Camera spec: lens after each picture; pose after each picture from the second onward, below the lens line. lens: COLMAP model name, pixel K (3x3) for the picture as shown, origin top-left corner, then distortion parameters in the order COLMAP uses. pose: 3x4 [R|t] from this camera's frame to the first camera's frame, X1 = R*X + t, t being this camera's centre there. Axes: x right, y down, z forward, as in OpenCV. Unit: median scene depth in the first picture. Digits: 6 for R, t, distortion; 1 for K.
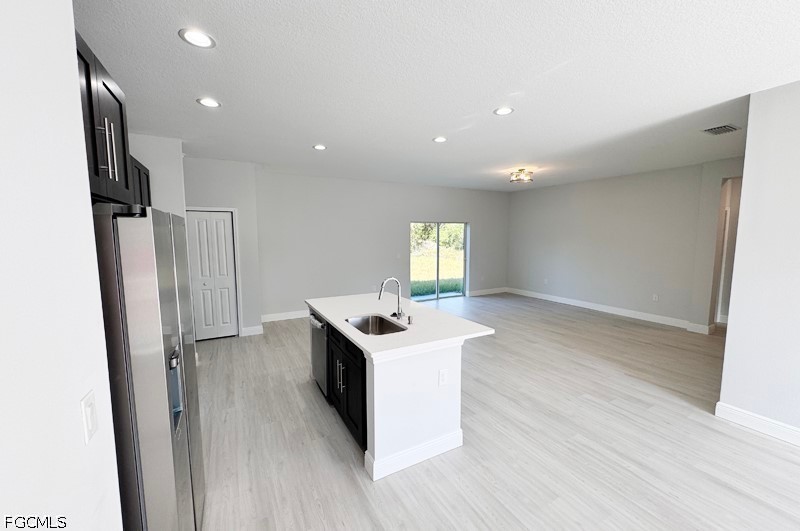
lens RADIAL K [[318.2, 0, 401.4], [0, 318.2, 266.5], [0, 0, 1]] dist [-0.001219, -0.000178]
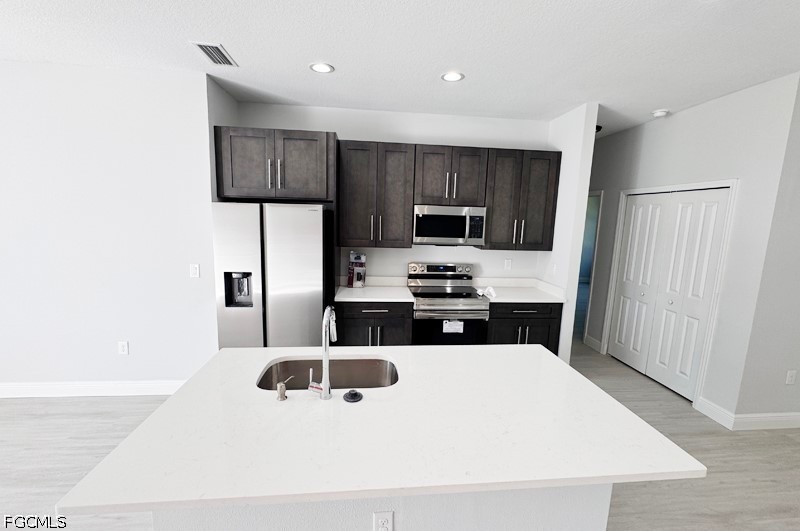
lens RADIAL K [[335.2, 0, 400.0], [0, 335.2, 265.5], [0, 0, 1]] dist [-0.002347, -0.000037]
pose [[-0.387653, 0.125558, -0.913214, 0.317528], [-0.122404, 0.974896, 0.185998, -0.111741], [0.913642, 0.183884, -0.362553, 1.017340]]
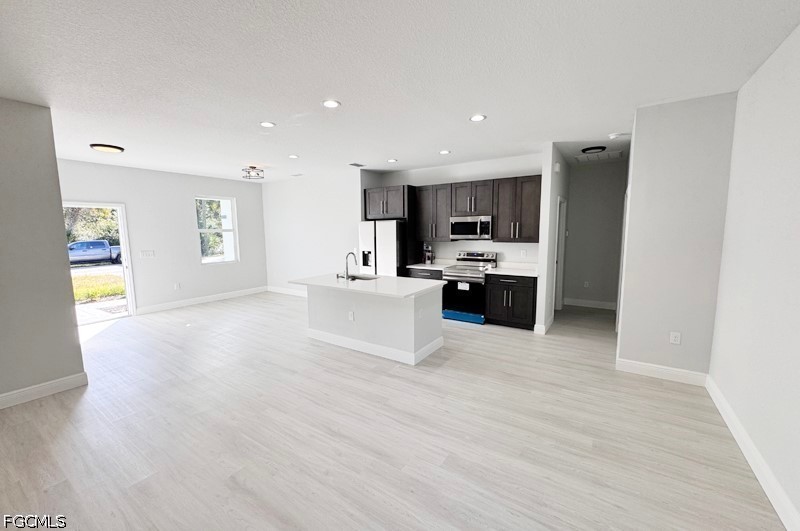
lens RADIAL K [[320.8, 0, 400.0], [0, 320.8, 265.5], [0, 0, 1]] dist [-0.000827, -0.000190]
pose [[-0.884324, 0.067297, -0.461998, 0.401328], [-0.033130, 0.978017, 0.205879, -0.193951], [0.465697, 0.197370, -0.862654, 2.017644]]
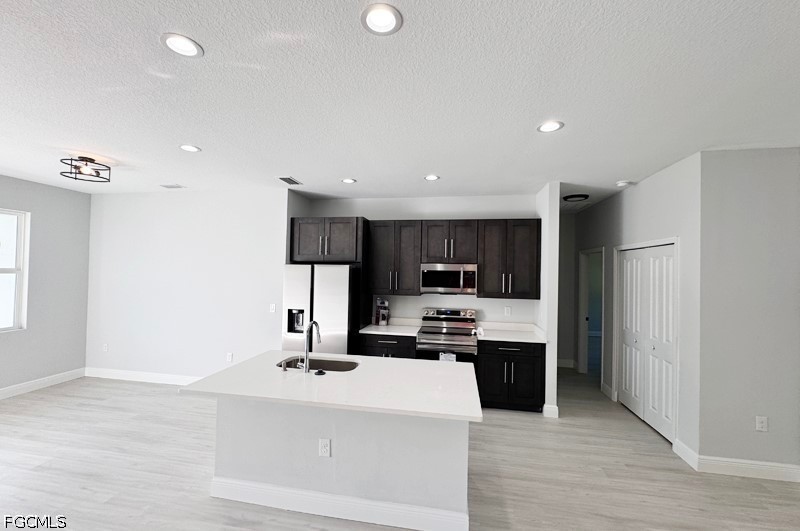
lens RADIAL K [[324.7, 0, 400.0], [0, 324.7, 265.5], [0, 0, 1]] dist [-0.003013, 0.000014]
pose [[-0.624003, -0.019940, -0.781167, 0.430940], [-0.095191, 0.994169, 0.050662, -0.155400], [0.775602, 0.105973, -0.622263, 1.393527]]
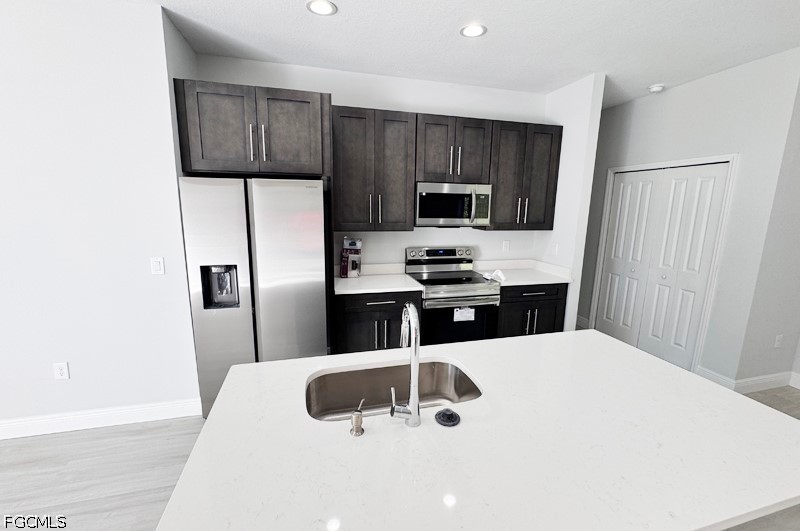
lens RADIAL K [[335.2, 0, 400.0], [0, 335.2, 265.5], [0, 0, 1]] dist [-0.002347, -0.000037]
pose [[-0.234324, 0.173369, -0.956575, 0.271606], [-0.113646, 0.972338, 0.204065, -0.070060], [0.965493, 0.156529, -0.208140, 0.844207]]
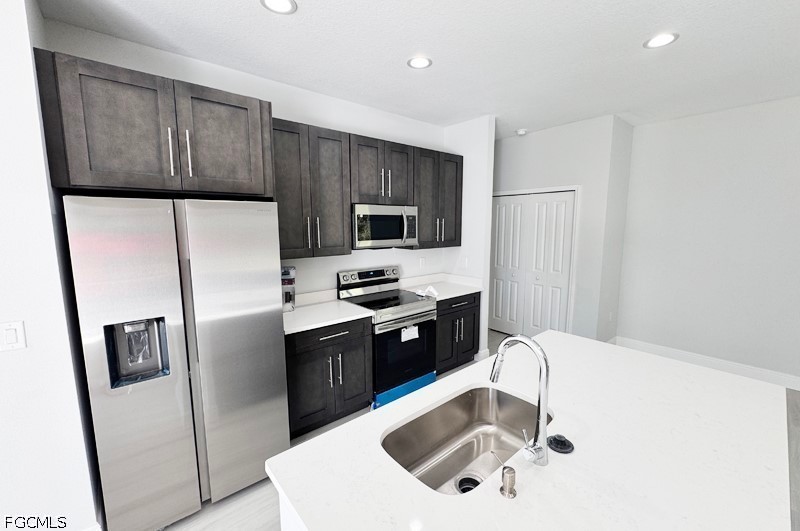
lens RADIAL K [[327.9, 0, 400.5], [0, 327.9, 265.1], [0, 0, 1]] dist [-0.001435, -0.000031]
pose [[0.208794, 0.126956, -0.969684, 0.230379], [-0.097334, 0.989313, 0.108568, -0.056695], [0.973104, 0.071715, 0.218919, 0.618037]]
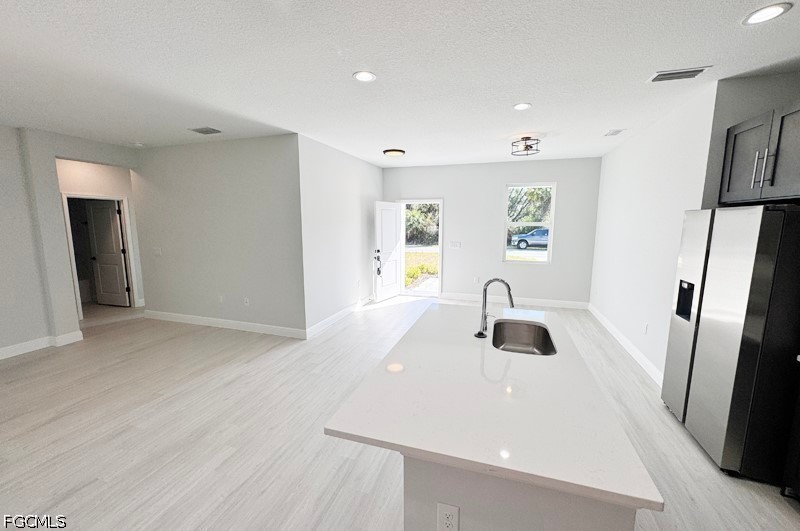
lens RADIAL K [[320.8, 0, 400.0], [0, 320.8, 265.5], [0, 0, 1]] dist [-0.000827, -0.000190]
pose [[-0.686700, -0.098171, 0.720282, -0.342458], [0.074600, 0.976091, 0.204158, -0.138560], [-0.723103, 0.193928, -0.662958, 1.341020]]
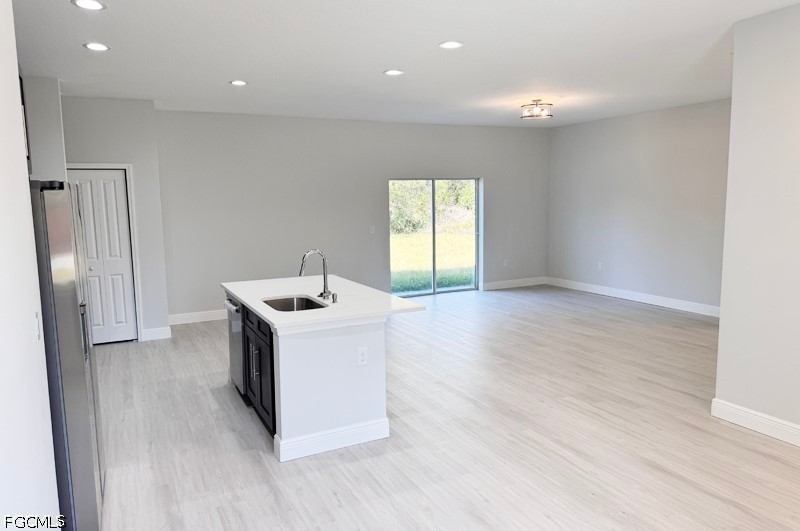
lens RADIAL K [[558.9, 0, 396.2], [0, 558.9, 263.2], [0, 0, 1]] dist [0.106360, -0.176482]
pose [[0.998990, -0.009686, -0.043867, 0.203182], [0.010486, 0.999782, 0.018055, 0.036711], [0.043683, -0.018497, 0.998874, -0.394256]]
